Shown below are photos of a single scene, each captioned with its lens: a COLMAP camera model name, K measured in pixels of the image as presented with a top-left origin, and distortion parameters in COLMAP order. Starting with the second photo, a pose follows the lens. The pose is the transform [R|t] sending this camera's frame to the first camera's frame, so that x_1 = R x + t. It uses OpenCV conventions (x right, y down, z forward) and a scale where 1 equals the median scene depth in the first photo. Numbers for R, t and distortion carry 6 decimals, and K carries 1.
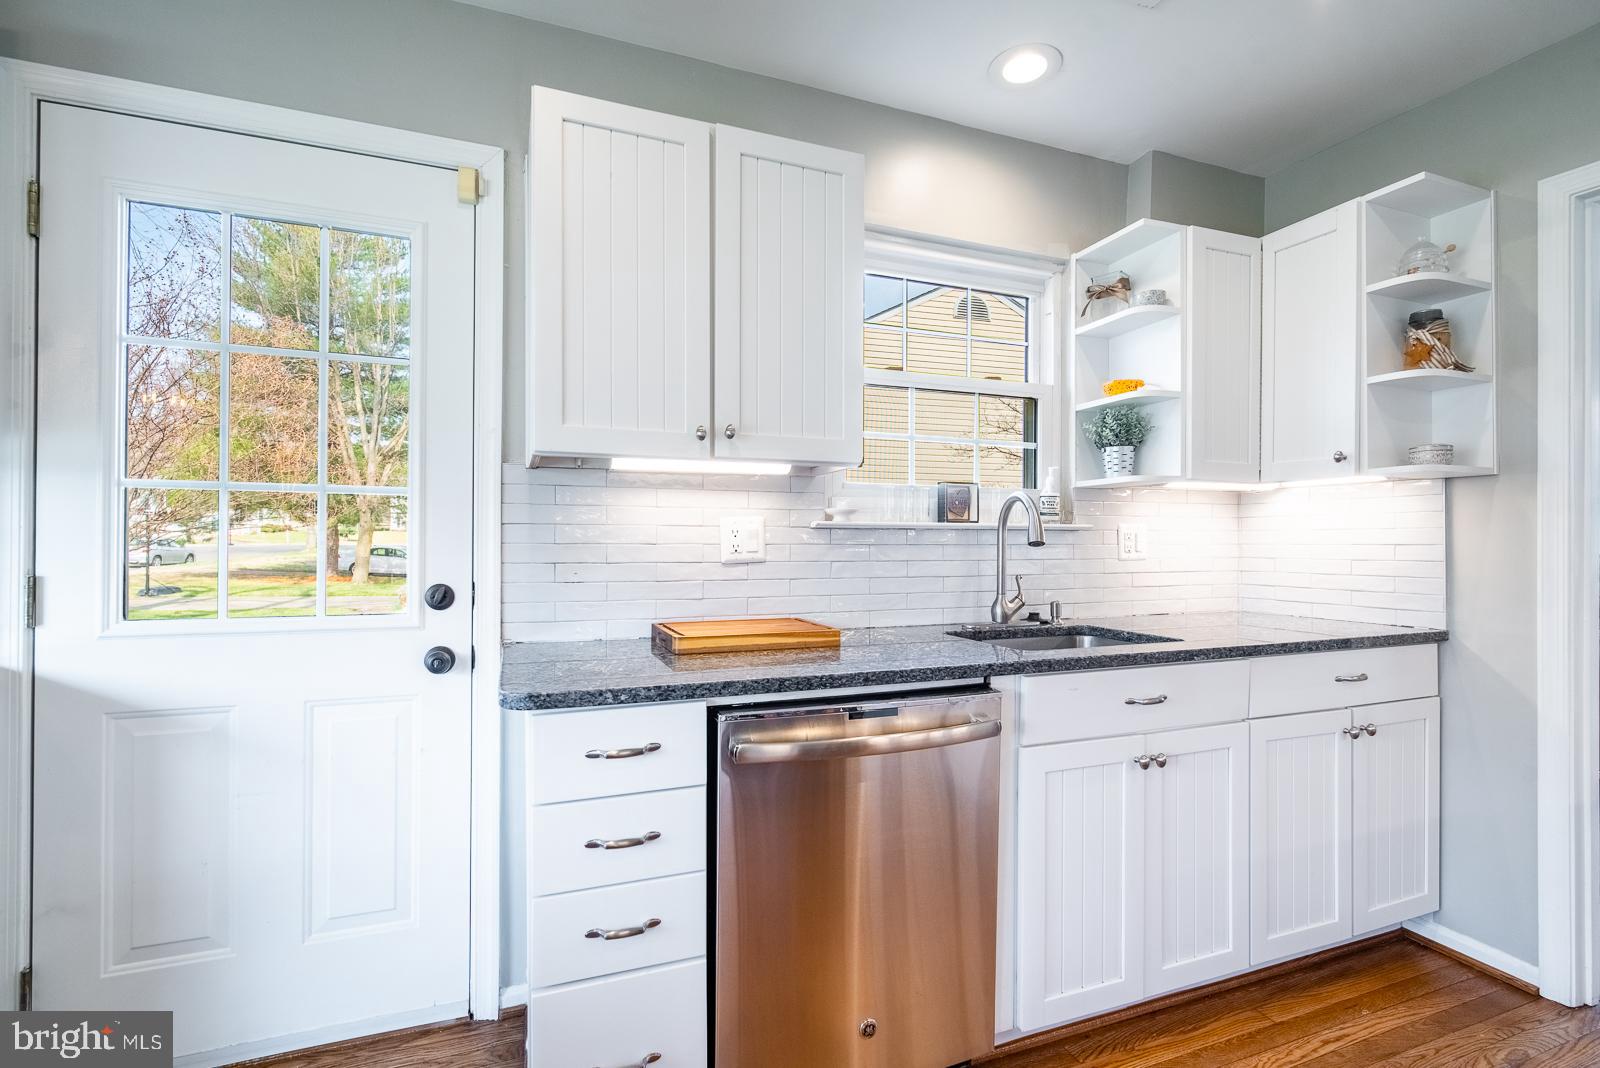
lens RADIAL K [[739.6, 0, 806.2], [0, 739.6, 538.1], [0, 0, 1]] dist [0.003846, -0.002430]
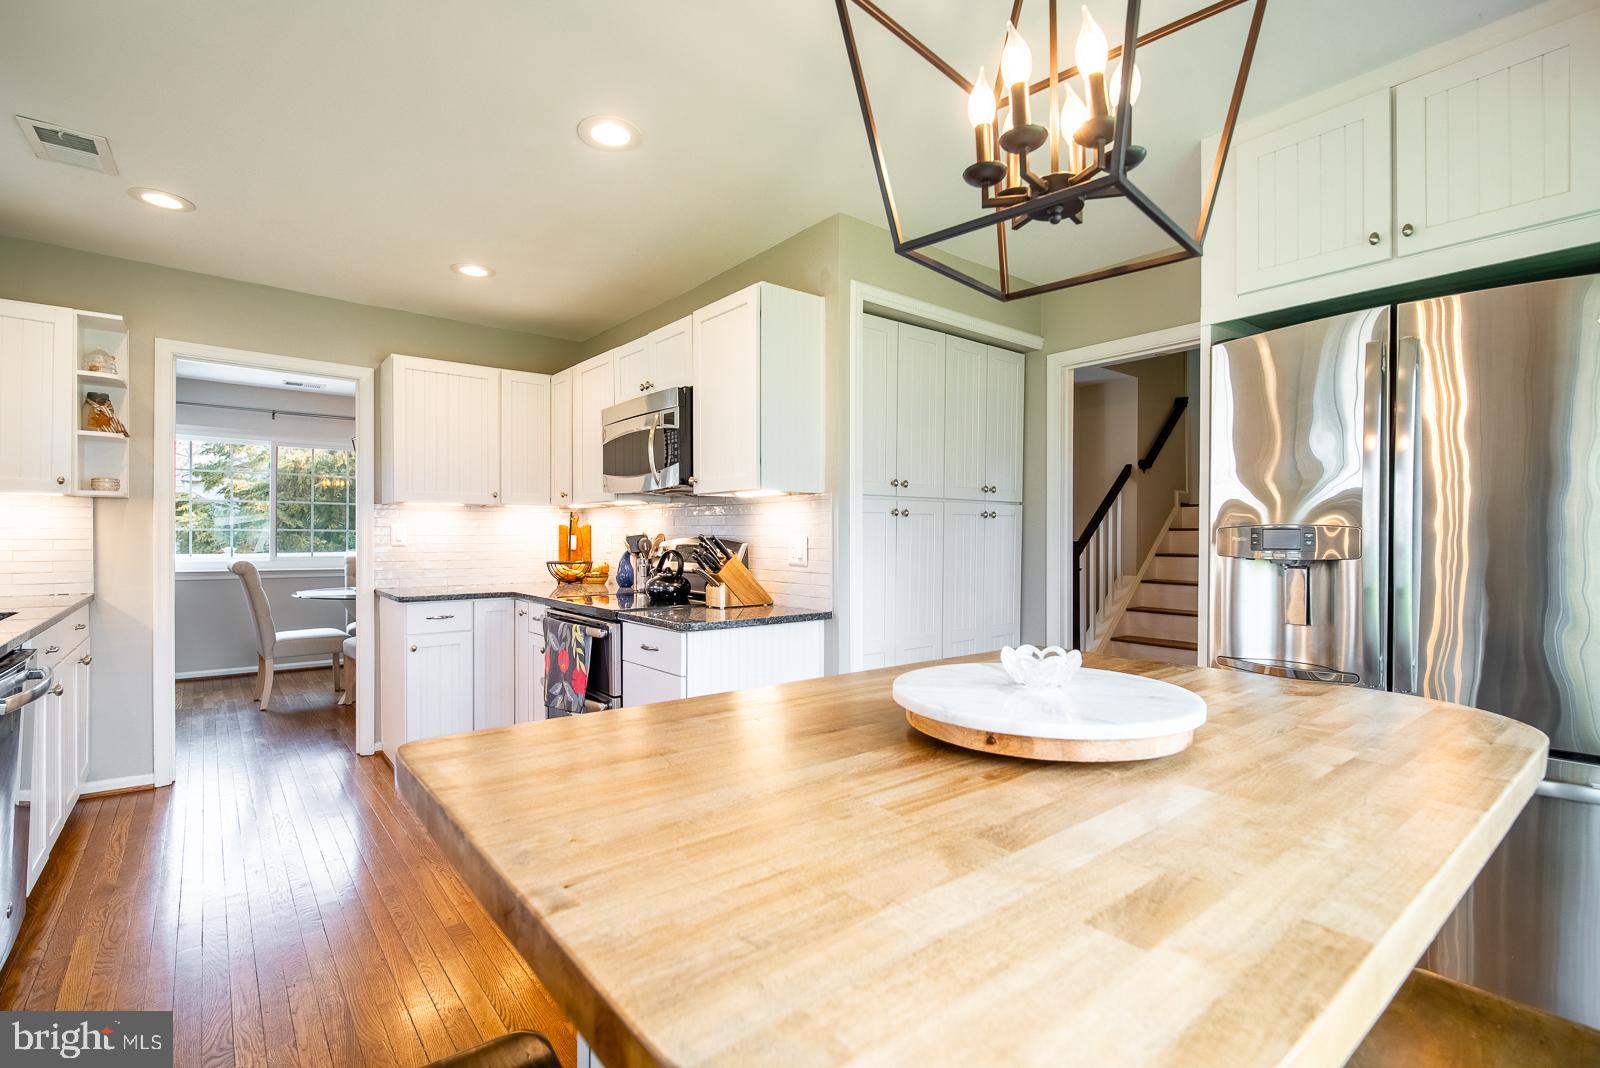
lens RADIAL K [[739.6, 0, 801.5], [0, 739.6, 537.2], [0, 0, 1]] dist [0.003846, -0.002430]
pose [[-0.302446, -0.004870, 0.953154, -1.101711], [-0.004541, 0.999983, 0.003668, -0.008590], [-0.953156, -0.003218, -0.302463, 0.041697]]
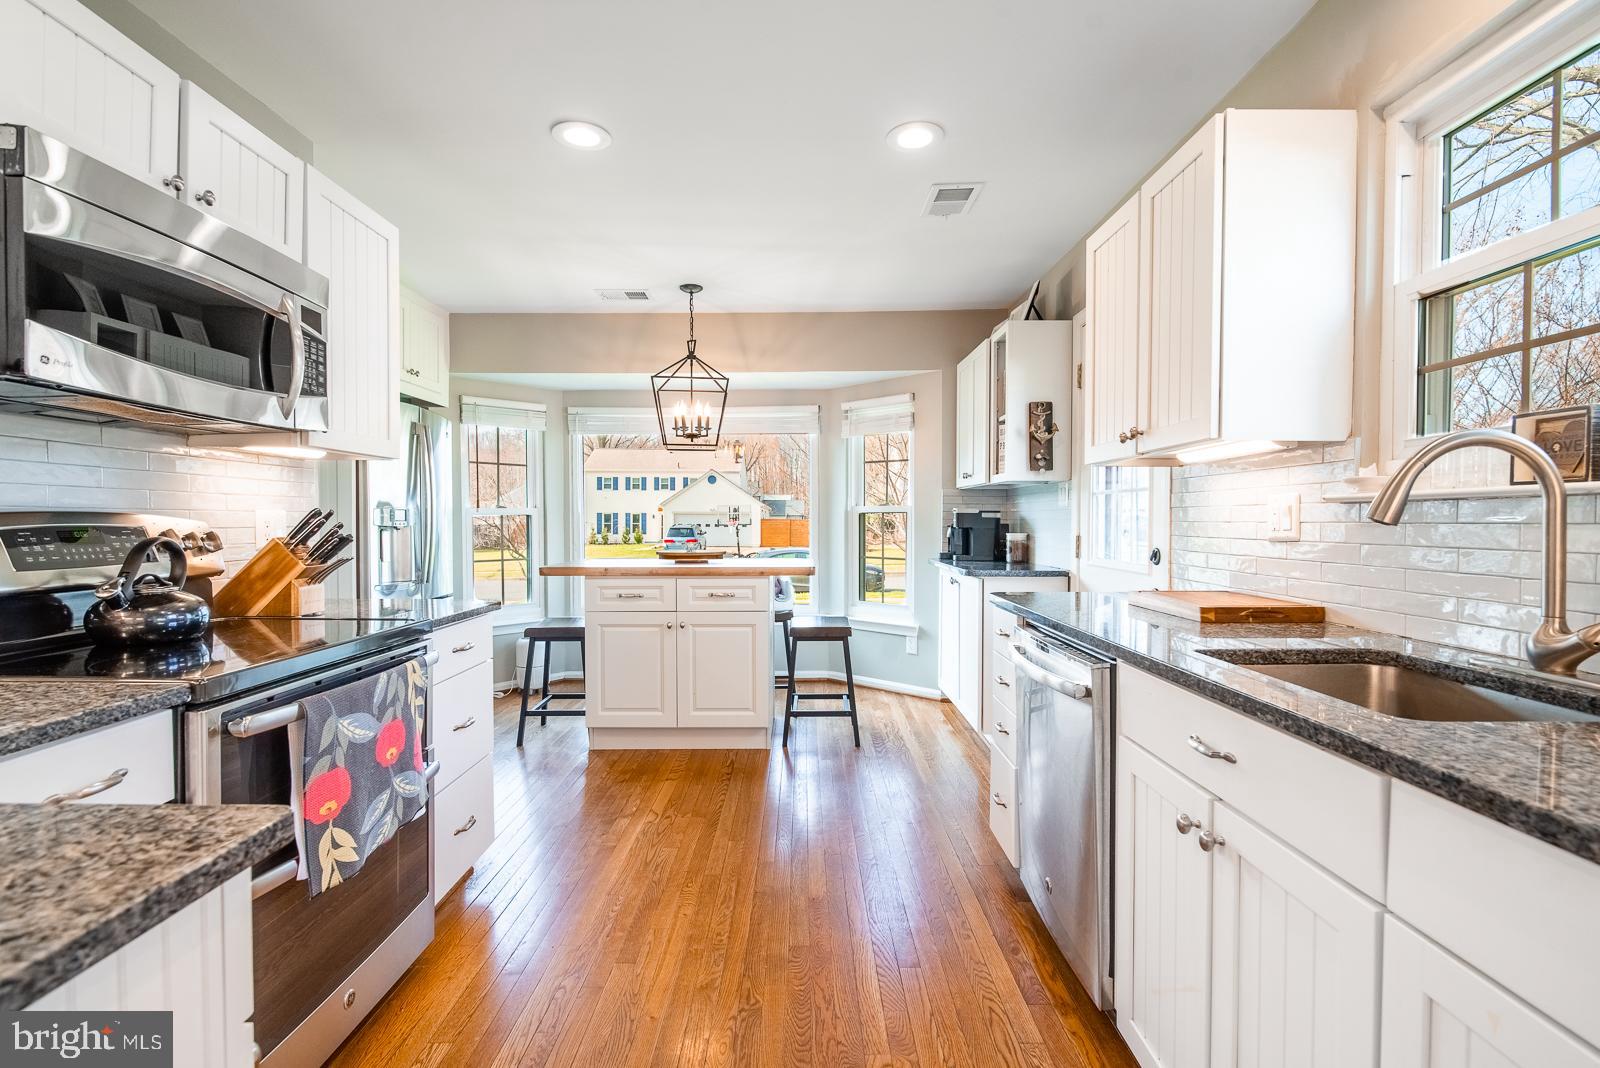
lens RADIAL K [[739.6, 0, 796.8], [0, 739.6, 539.1], [0, 0, 1]] dist [0.003846, -0.002430]
pose [[-0.364931, 0.019083, -0.930839, 0.999884], [-0.002064, 0.999771, 0.021306, 0.010772], [0.931032, 0.009697, -0.364808, 0.728345]]
